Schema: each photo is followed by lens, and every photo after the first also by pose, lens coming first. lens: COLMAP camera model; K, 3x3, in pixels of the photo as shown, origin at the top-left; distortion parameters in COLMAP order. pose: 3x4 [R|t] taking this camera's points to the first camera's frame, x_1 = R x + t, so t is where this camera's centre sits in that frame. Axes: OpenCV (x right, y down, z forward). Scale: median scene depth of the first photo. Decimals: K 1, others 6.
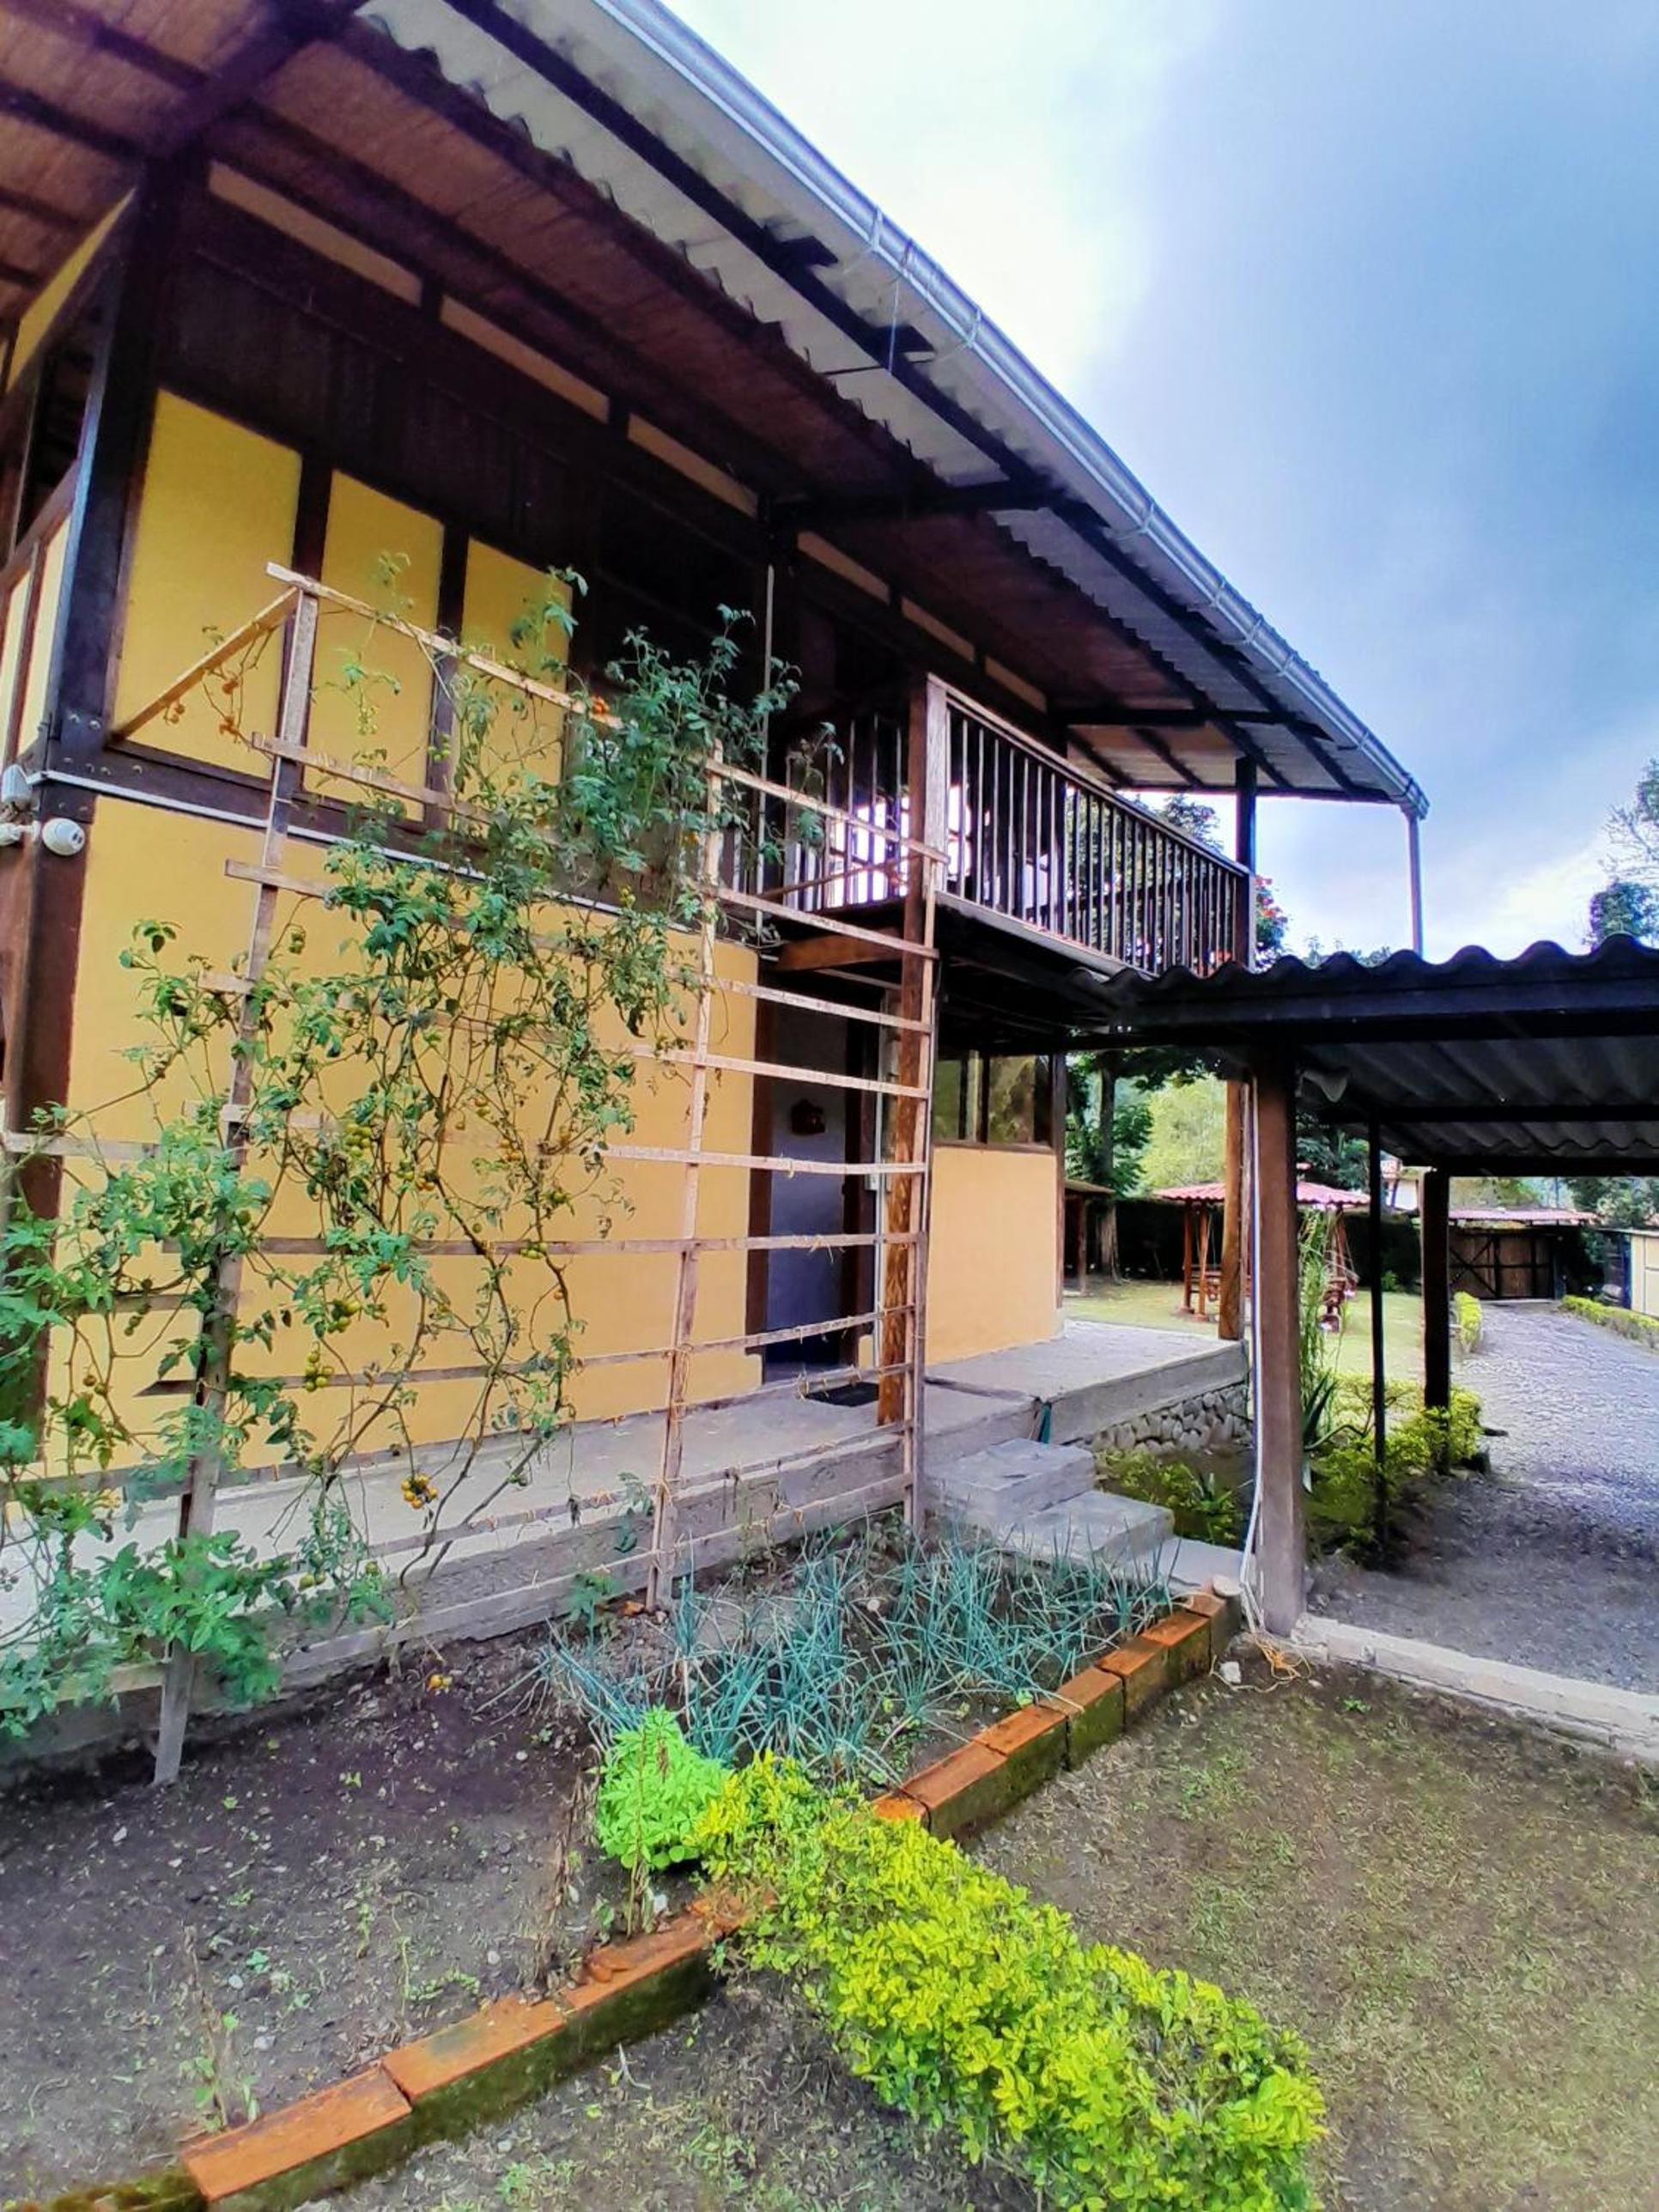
lens RADIAL K [[1106.6, 0, 825.0], [0, 1106.6, 1093.8], [0, 0, 1]] dist [-0.004838, -0.040930]
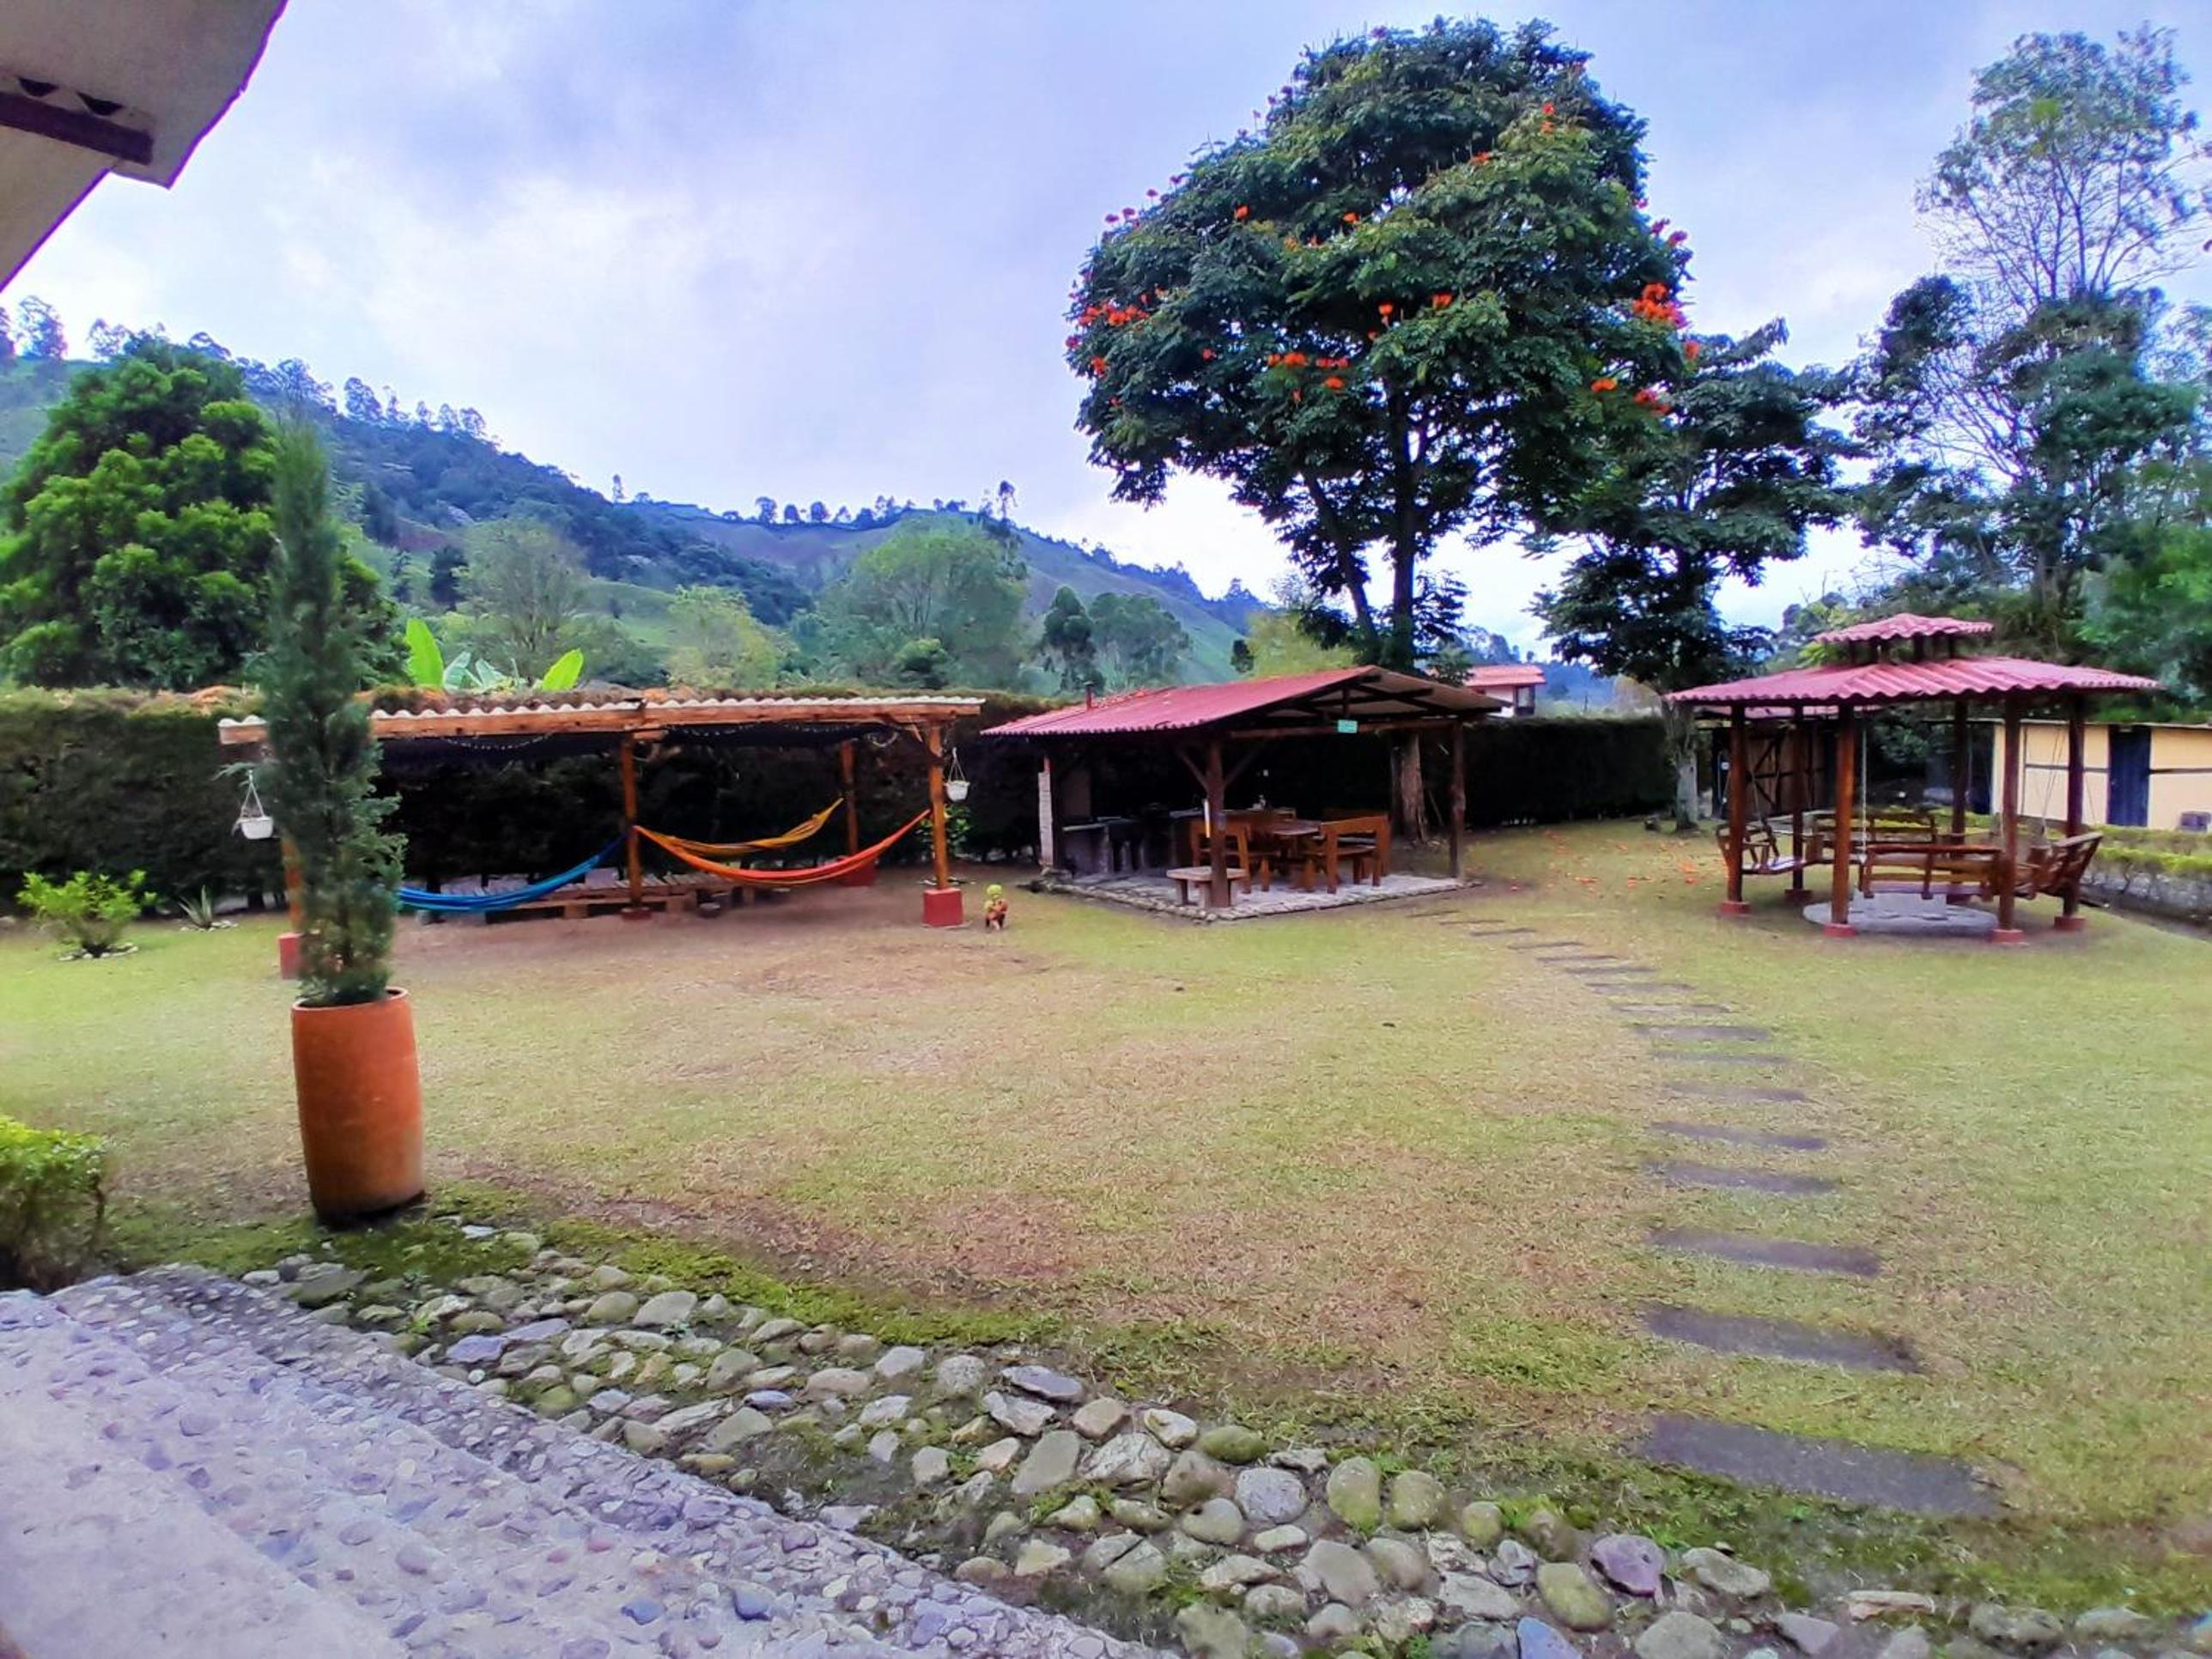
lens RADIAL K [[1108.0, 0, 1104.0], [0, 1108.0, 840.2], [0, 0, 1]] dist [-0.013918, -0.033308]
pose [[0.966353, -0.097938, 0.237846, -0.075937], [0.054359, 0.981550, 0.183317, 0.034102], [-0.251411, -0.164220, 0.953847, 0.410329]]
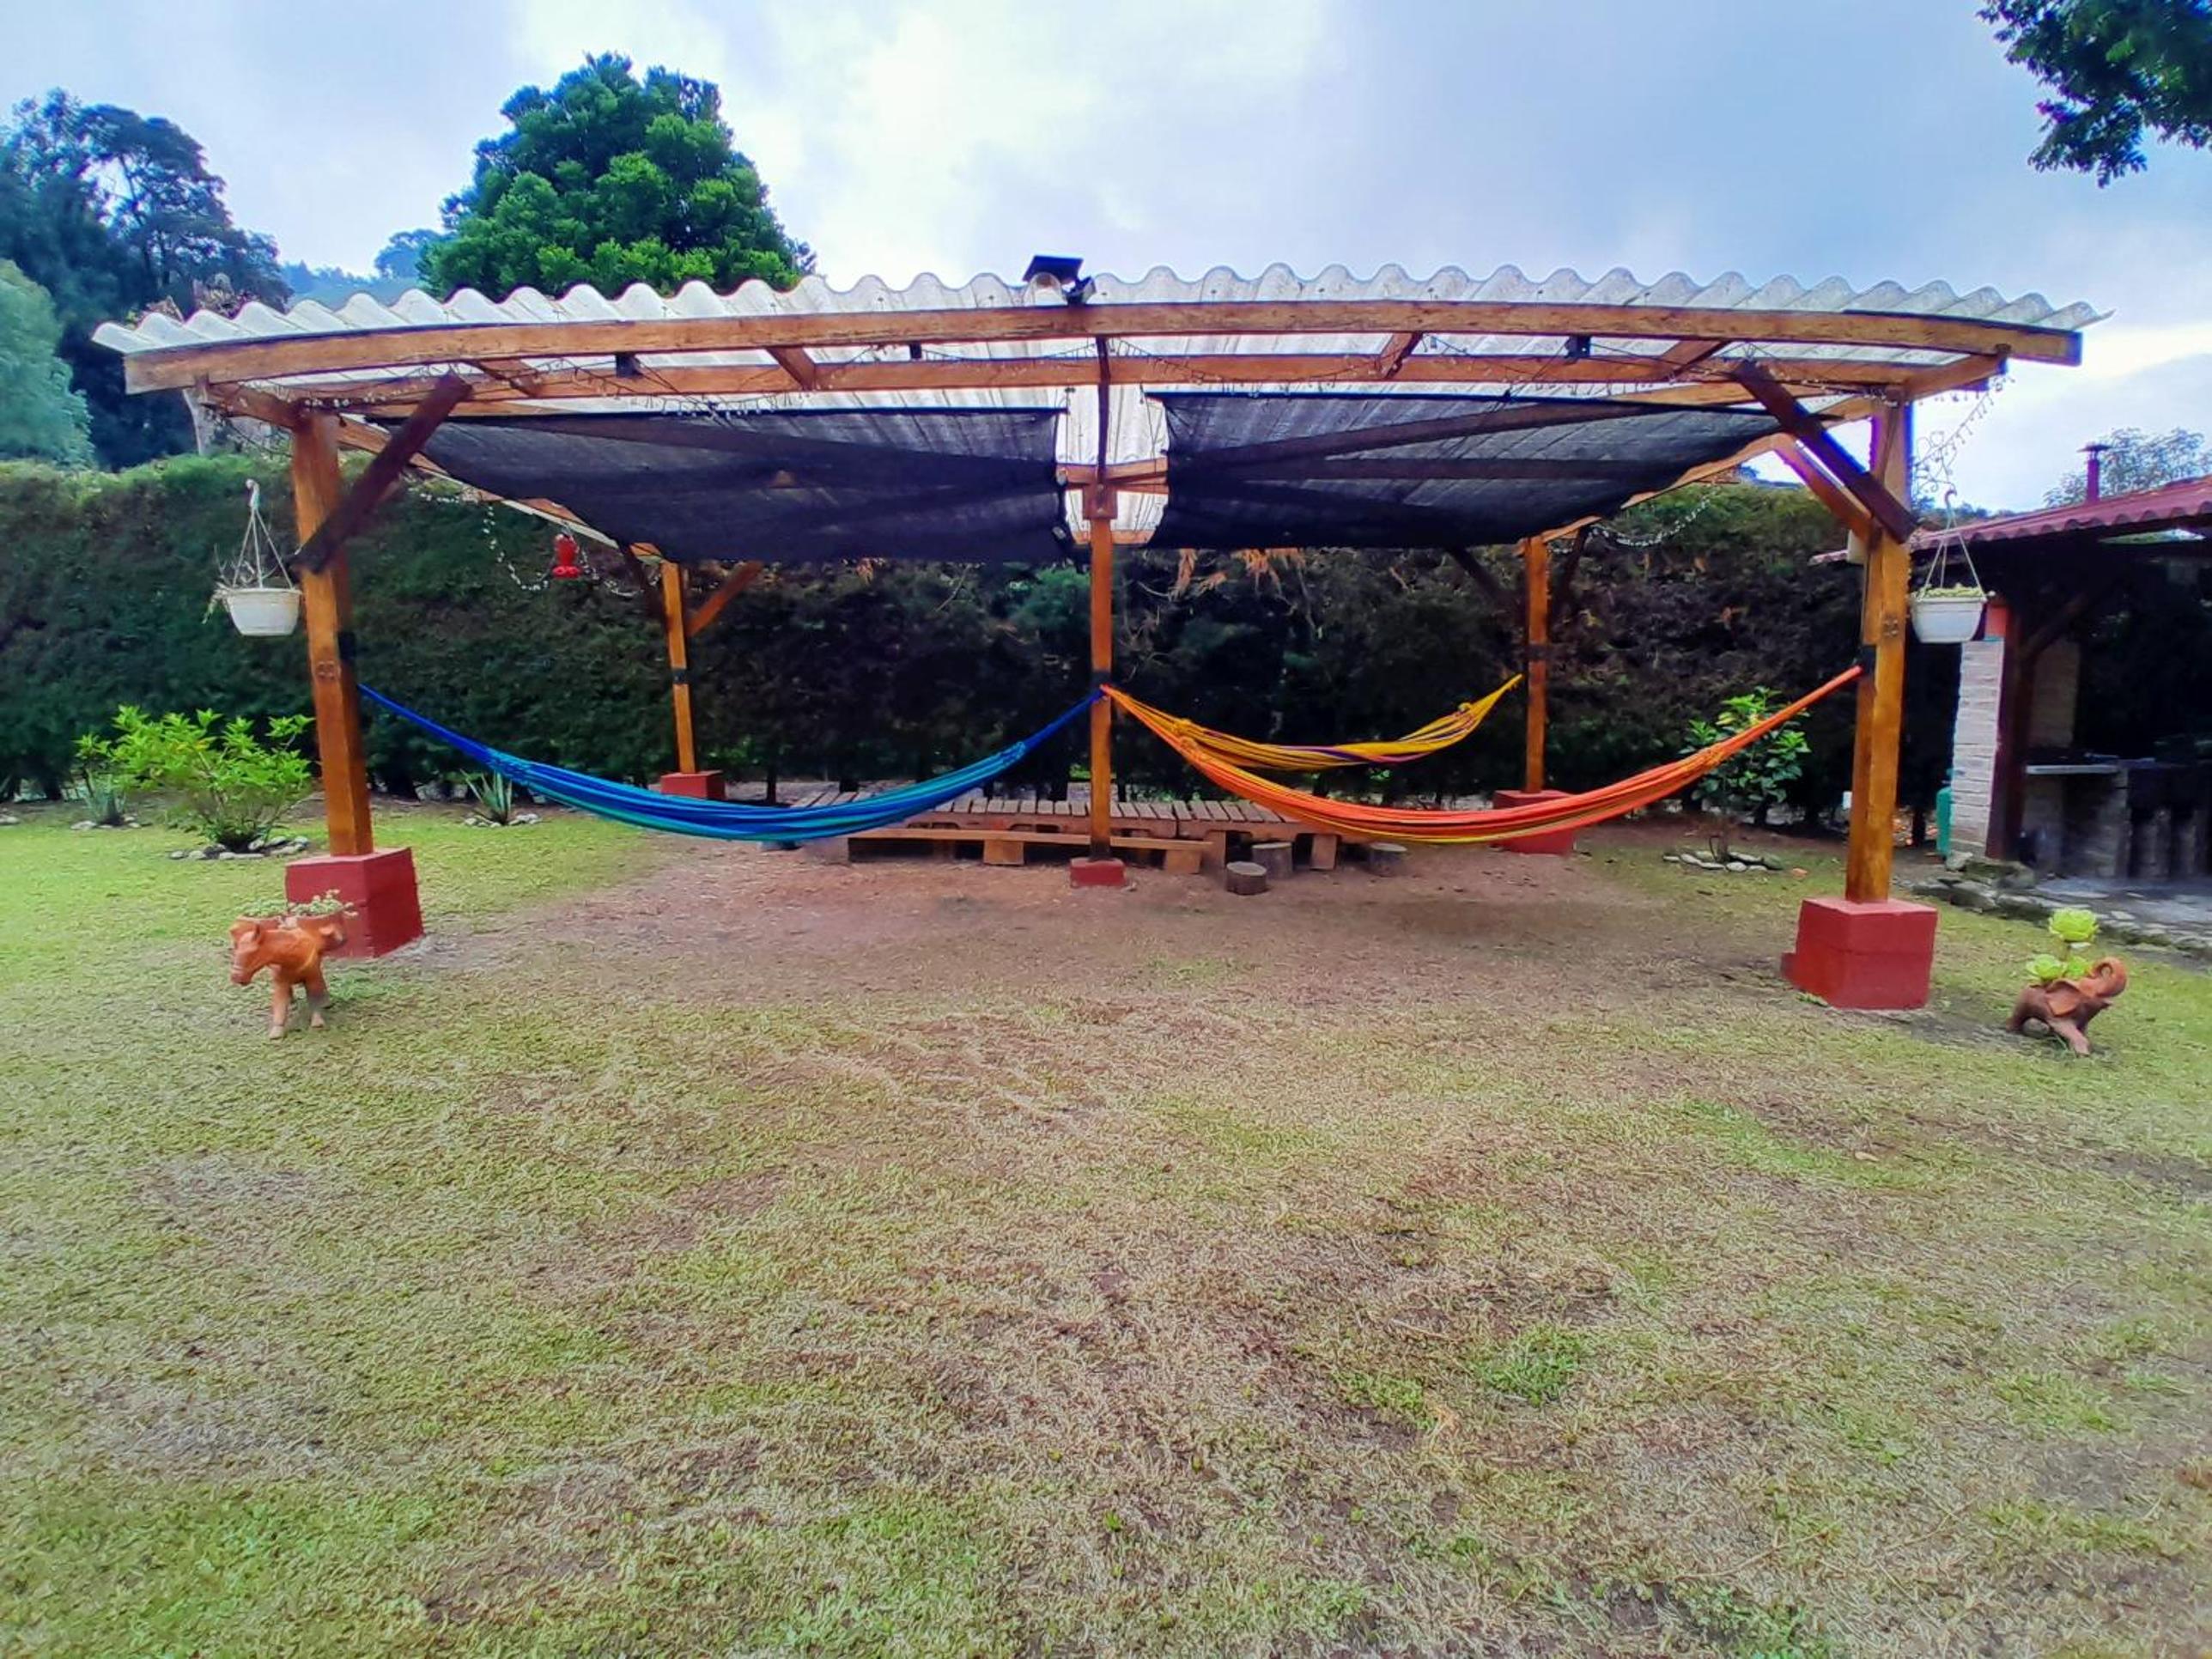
lens RADIAL K [[1106.6, 0, 1097.2], [0, 1106.6, 841.6], [0, 0, 1]] dist [-0.004838, -0.040930]
pose [[0.963917, -0.009347, -0.266040, -0.096682], [0.065736, 0.976791, 0.203857, 0.081485], [0.257960, -0.213989, 0.942160, 0.658827]]
